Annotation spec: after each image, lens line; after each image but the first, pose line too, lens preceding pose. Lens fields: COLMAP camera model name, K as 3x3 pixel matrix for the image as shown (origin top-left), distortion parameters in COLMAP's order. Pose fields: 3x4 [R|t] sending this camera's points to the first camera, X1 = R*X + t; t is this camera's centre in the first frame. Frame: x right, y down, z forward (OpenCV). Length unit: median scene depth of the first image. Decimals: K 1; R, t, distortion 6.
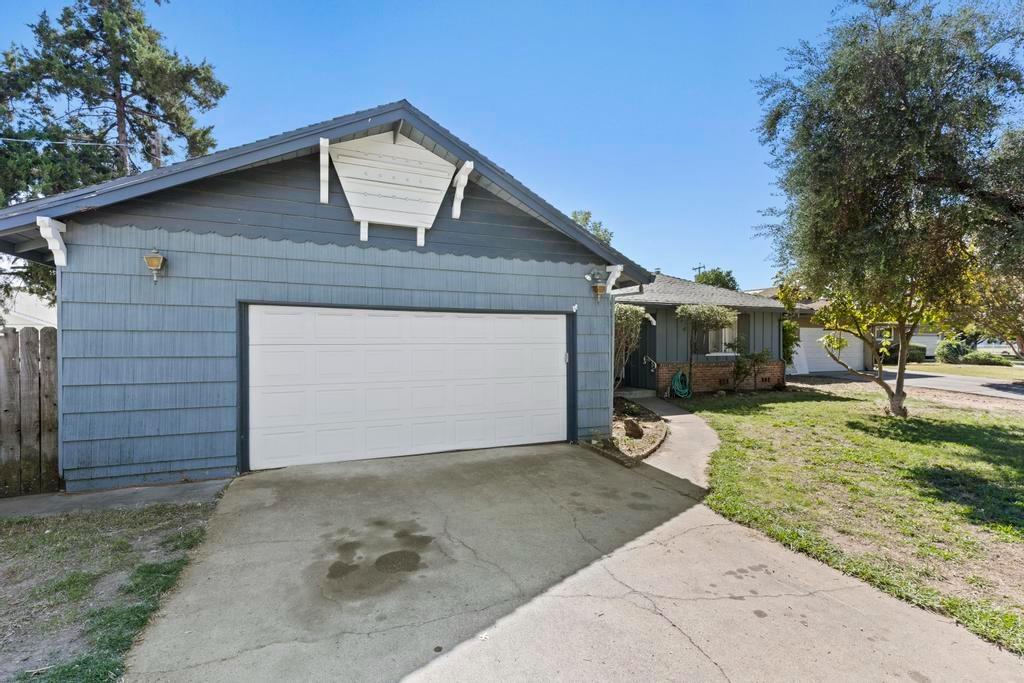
lens RADIAL K [[469.3, 0, 515.6], [0, 469.3, 342.6], [0, 0, 1]] dist [0.004005, 0.000177]
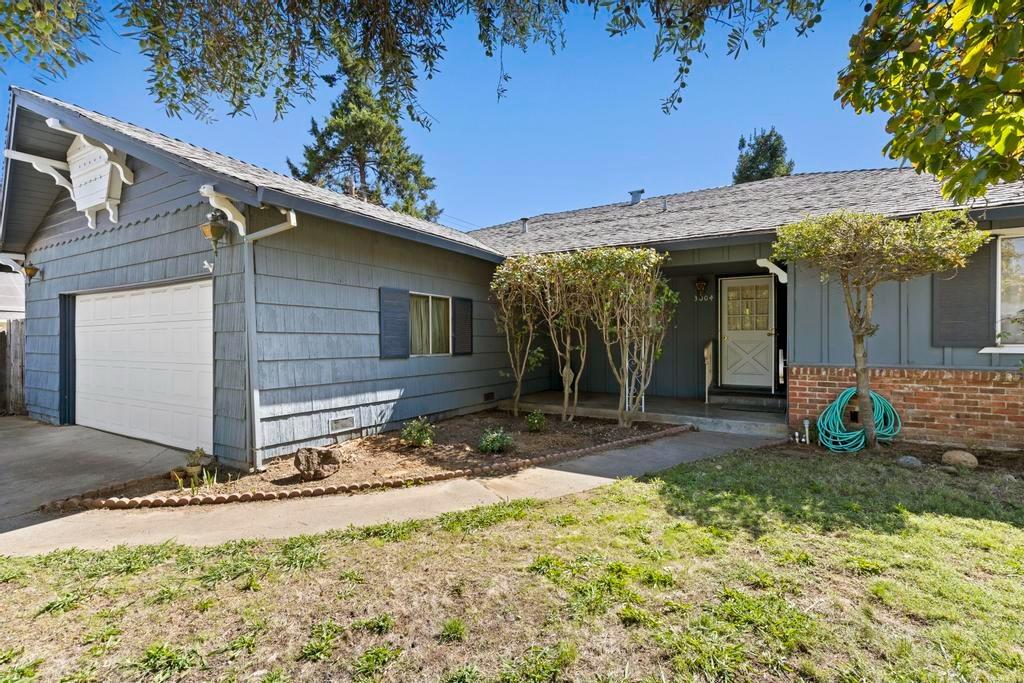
lens RADIAL K [[464.4, 0, 513.8], [0, 464.4, 344.0], [0, 0, 1]] dist [0.003044, 0.000005]
pose [[0.598961, 0.005172, -0.800761, 1.116049], [0.001552, 0.999970, 0.007619, 0.041572], [0.800776, -0.005806, 0.598935, 1.132336]]
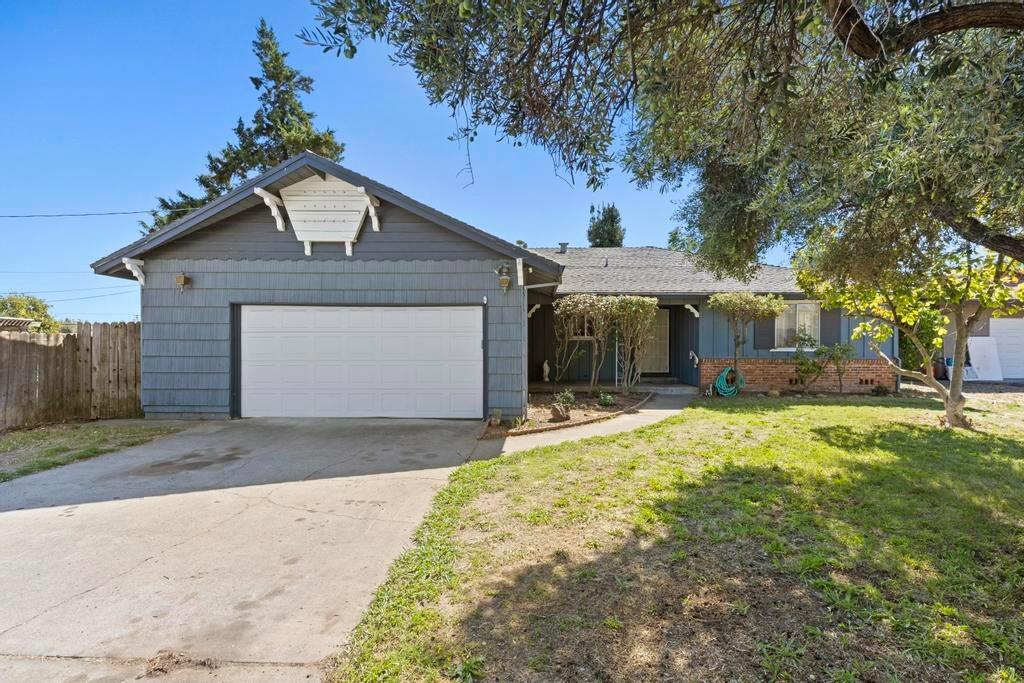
lens RADIAL K [[464.4, 0, 513.8], [0, 464.4, 344.0], [0, 0, 1]] dist [0.003044, 0.000005]
pose [[0.908704, 0.001284, -0.417438, 0.775959], [-0.002041, 0.999997, -0.001367, 0.039030], [0.417435, 0.002094, 0.908704, 0.027751]]
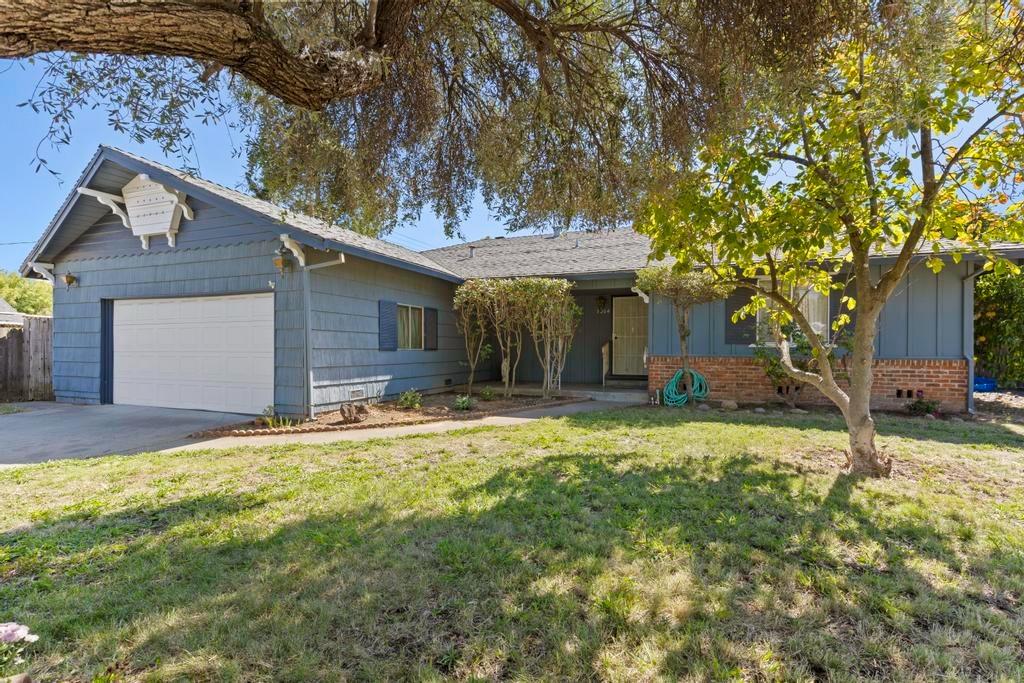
lens RADIAL K [[461.4, 0, 515.2], [0, 461.4, 351.0], [0, 0, 1]] dist [0.002926, 0.000148]
pose [[0.718552, 0.006463, -0.695443, 1.425819], [-0.004246, 0.999979, 0.004906, 0.074093], [0.695460, -0.000572, 0.718565, 0.774486]]
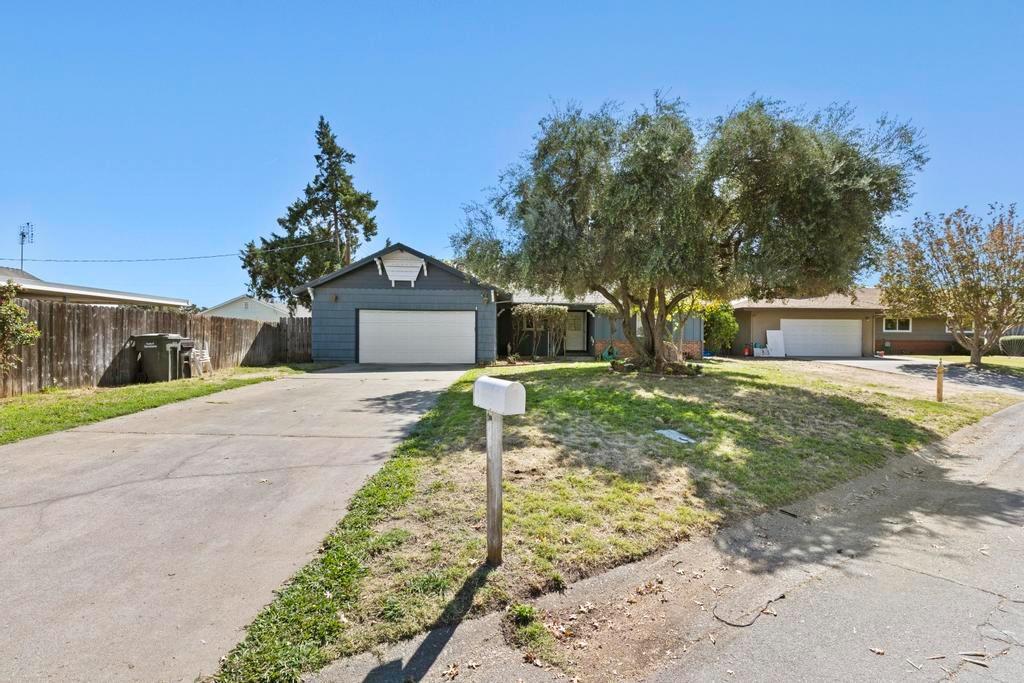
lens RADIAL K [[489.6, 0, 509.1], [0, 489.6, 341.8], [0, 0, 1]] dist [-0.001163, -0.000081]
pose [[0.926215, 0.004637, -0.376968, 1.473381], [-0.007082, 0.999962, -0.005101, 0.131726], [0.376930, 0.007394, 0.926212, -1.520275]]
